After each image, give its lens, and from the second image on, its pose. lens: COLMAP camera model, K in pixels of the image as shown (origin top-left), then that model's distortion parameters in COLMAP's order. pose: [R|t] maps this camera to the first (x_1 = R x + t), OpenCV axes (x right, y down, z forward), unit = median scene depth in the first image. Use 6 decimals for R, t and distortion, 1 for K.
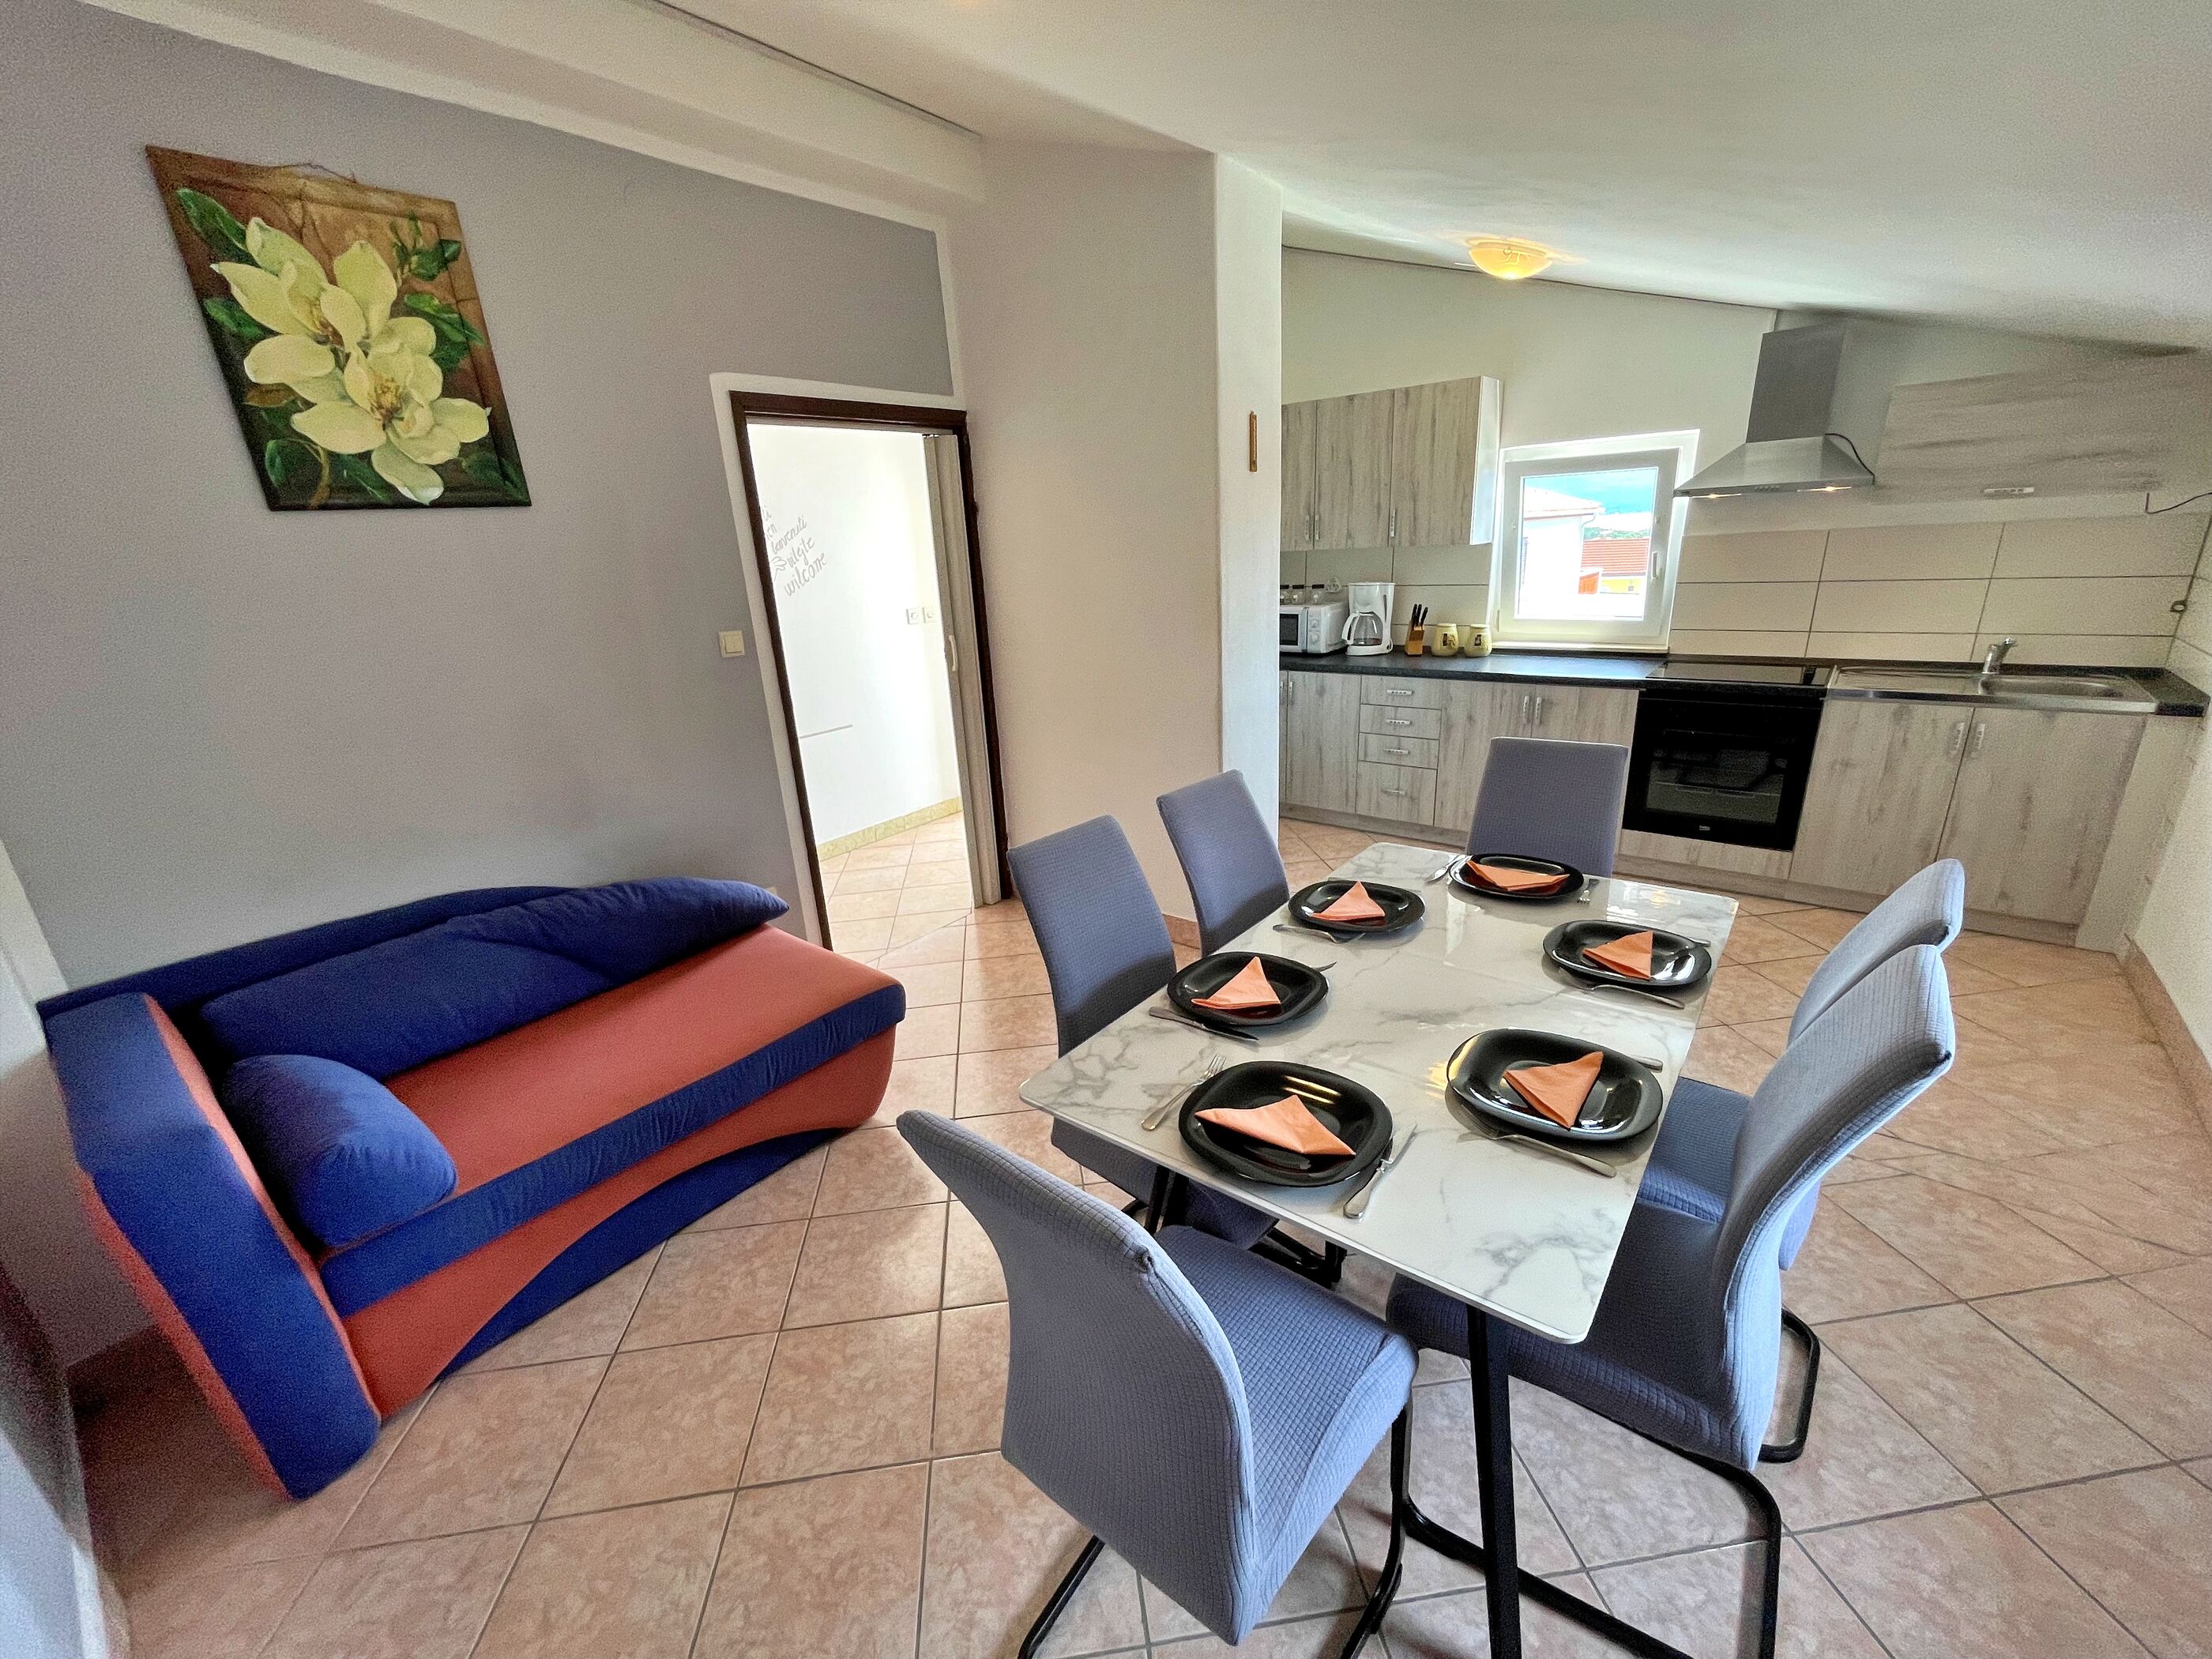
lens RADIAL K [[902.0, 0, 1111.7], [0, 902.0, 829.7], [0, 0, 1]] dist [0.006284, 0.000406]
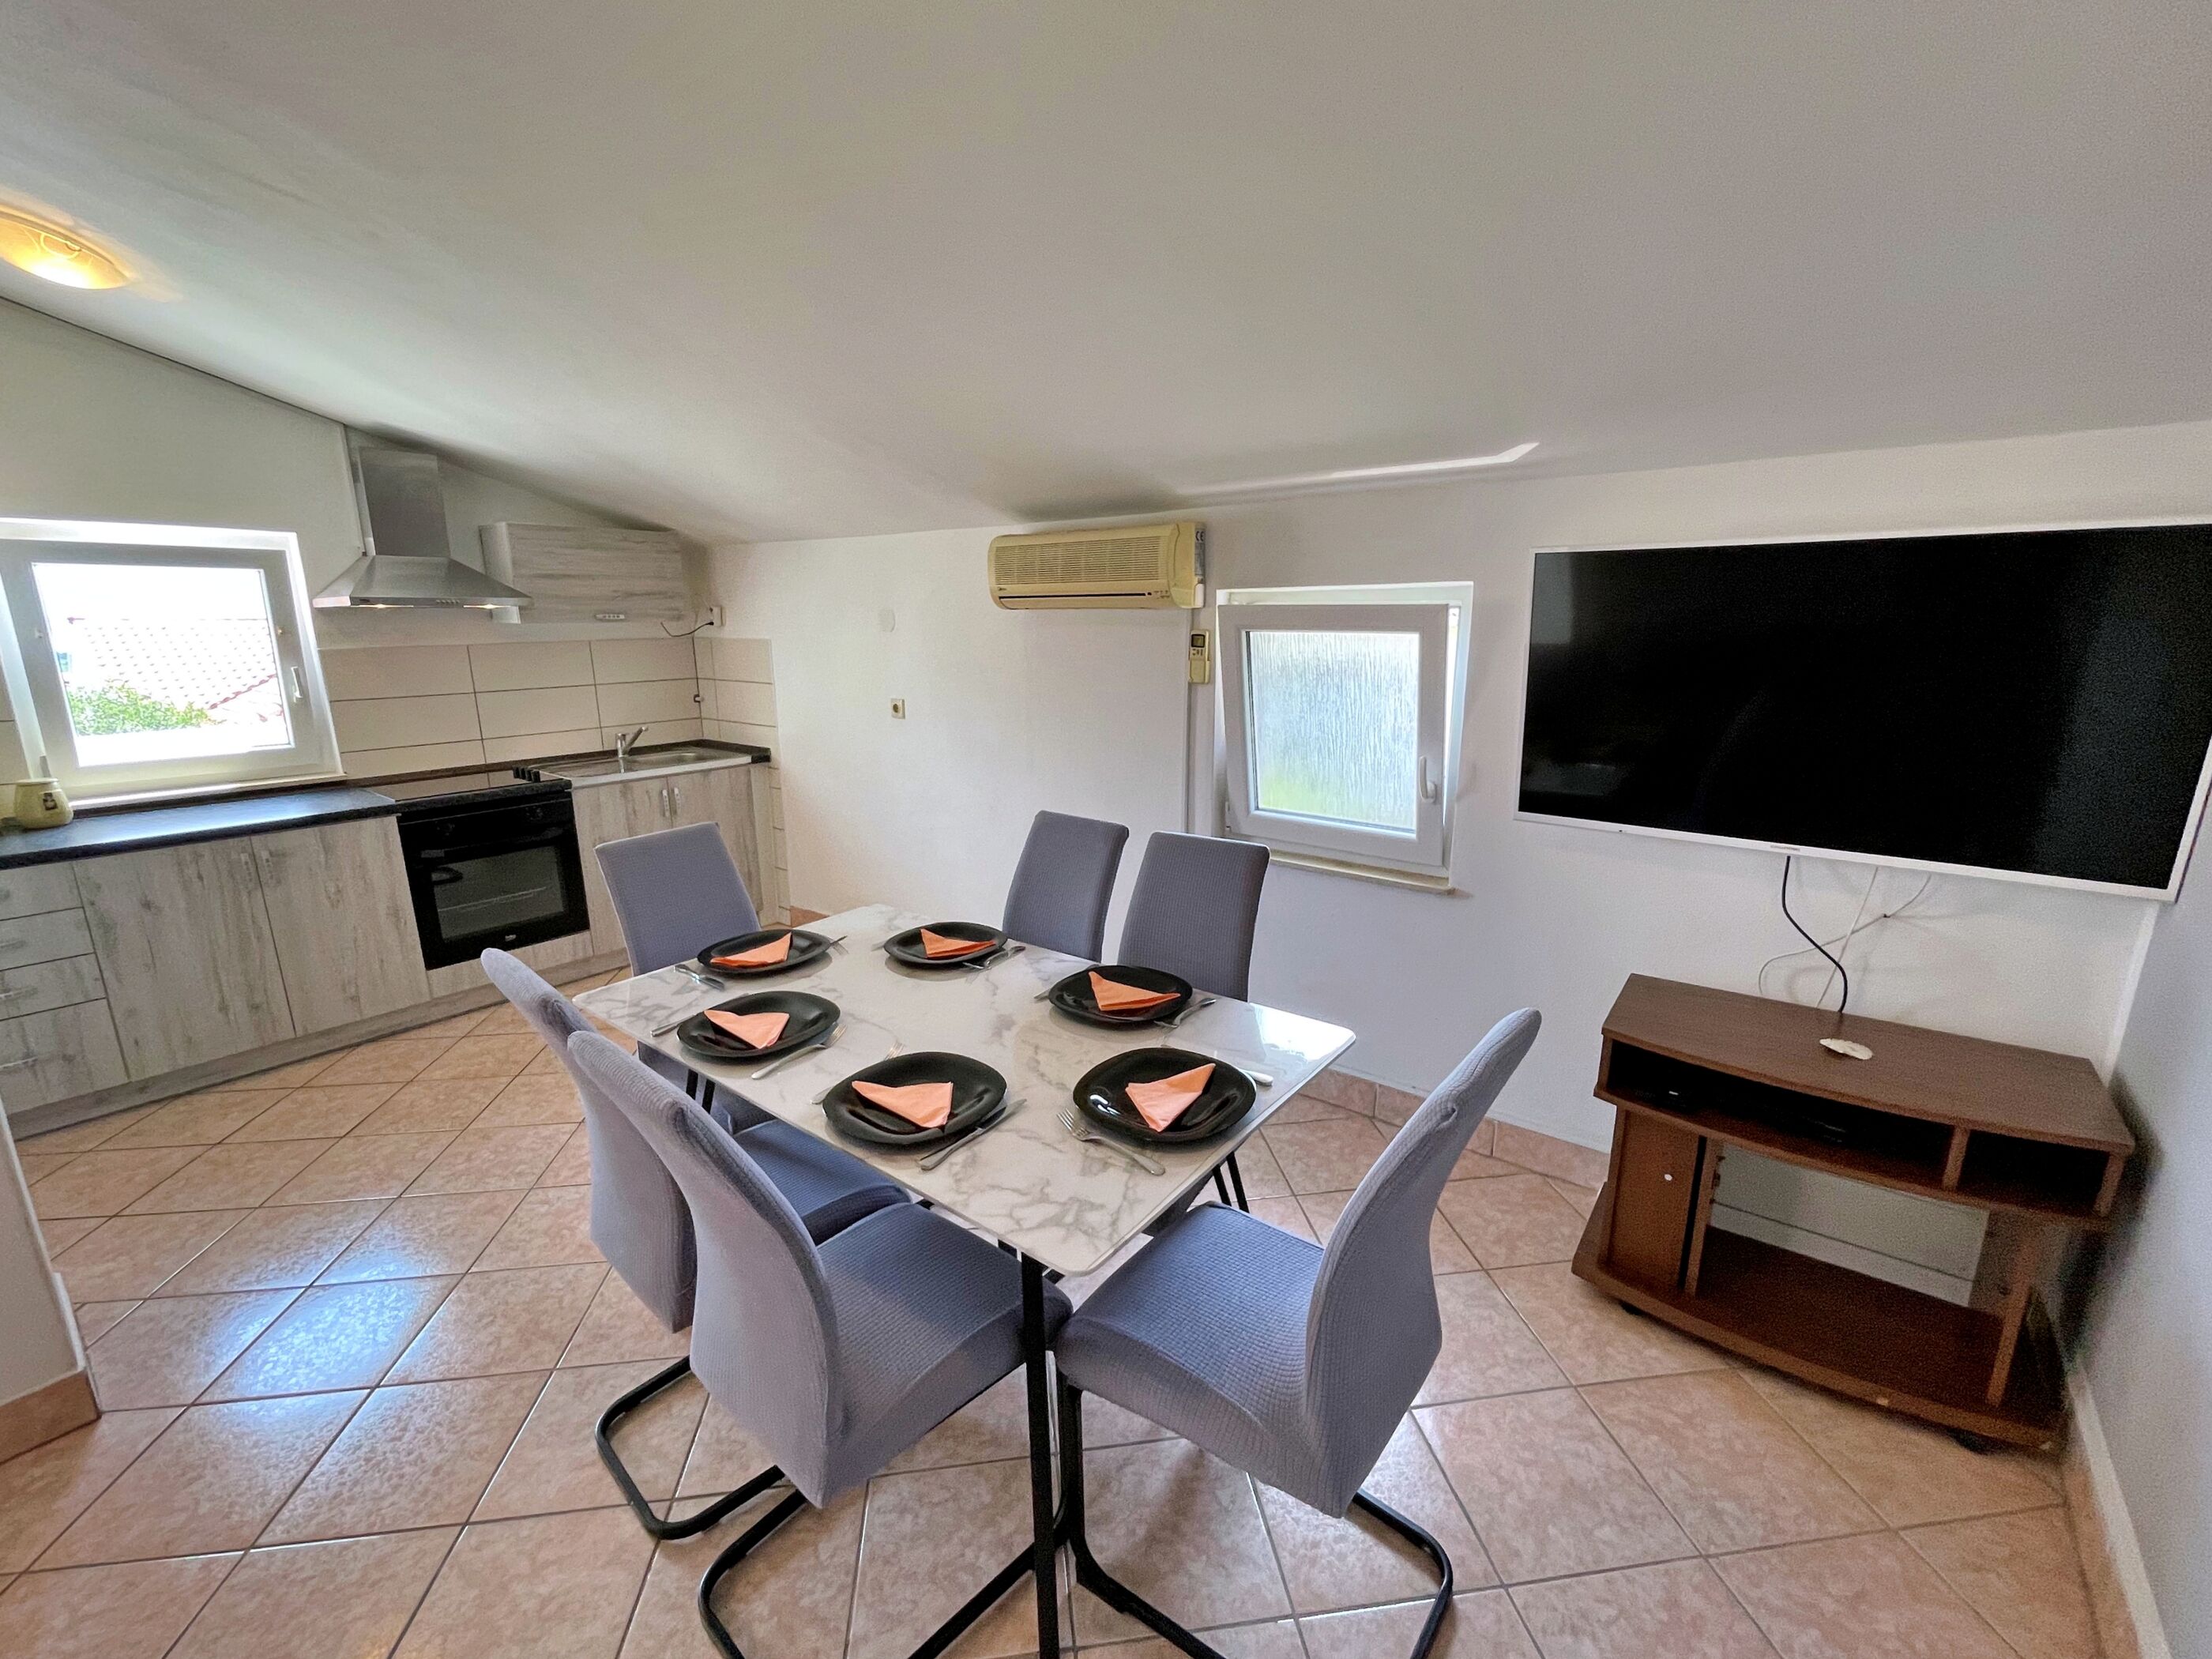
lens RADIAL K [[902.0, 0, 1116.7], [0, 902.0, 828.6], [0, 0, 1]] dist [0.006284, 0.000406]
pose [[0.012824, -0.179977, 0.983587, -0.503003], [0.322097, 0.931980, 0.166334, -0.114947], [-0.946620, 0.314678, 0.069922, 0.505451]]
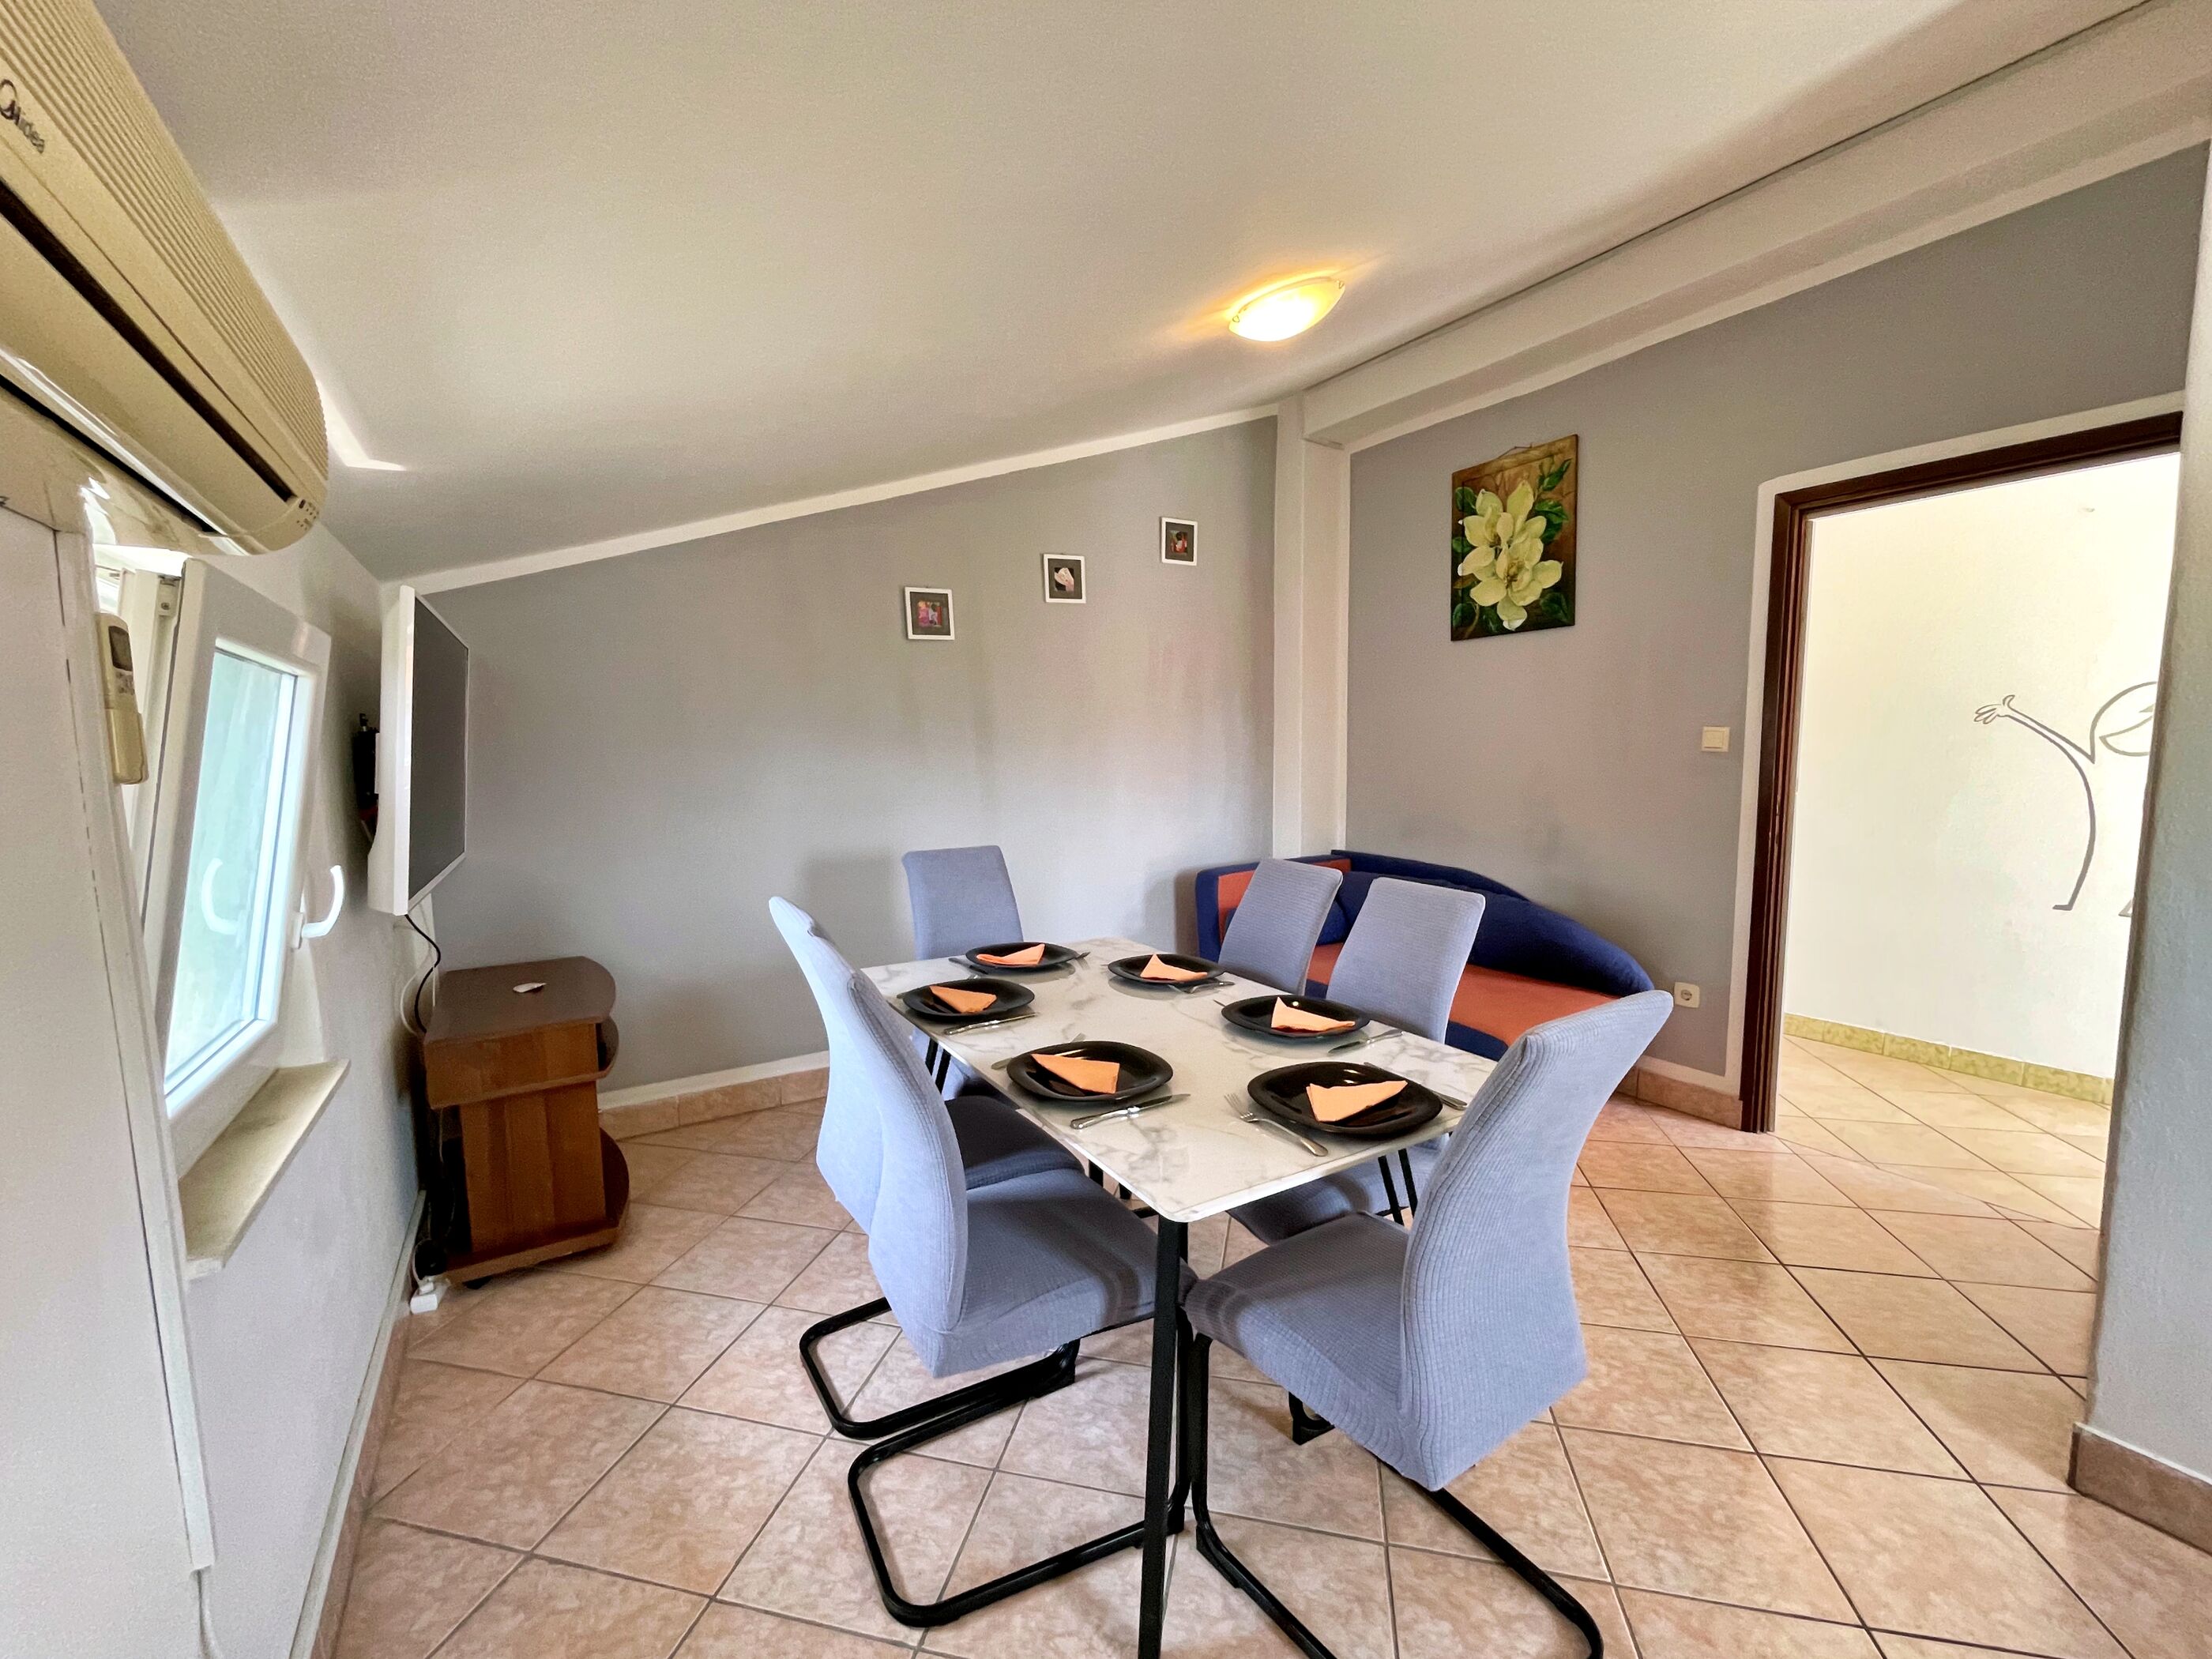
lens RADIAL K [[902.0, 0, 1090.5], [0, 902.0, 833.3], [0, 0, 1]] dist [0.006284, 0.000406]
pose [[-0.342226, 0.160171, -0.925865, 1.068107], [-0.261627, 0.930153, 0.257618, -0.250346], [0.902459, 0.330395, -0.276417, 0.916475]]
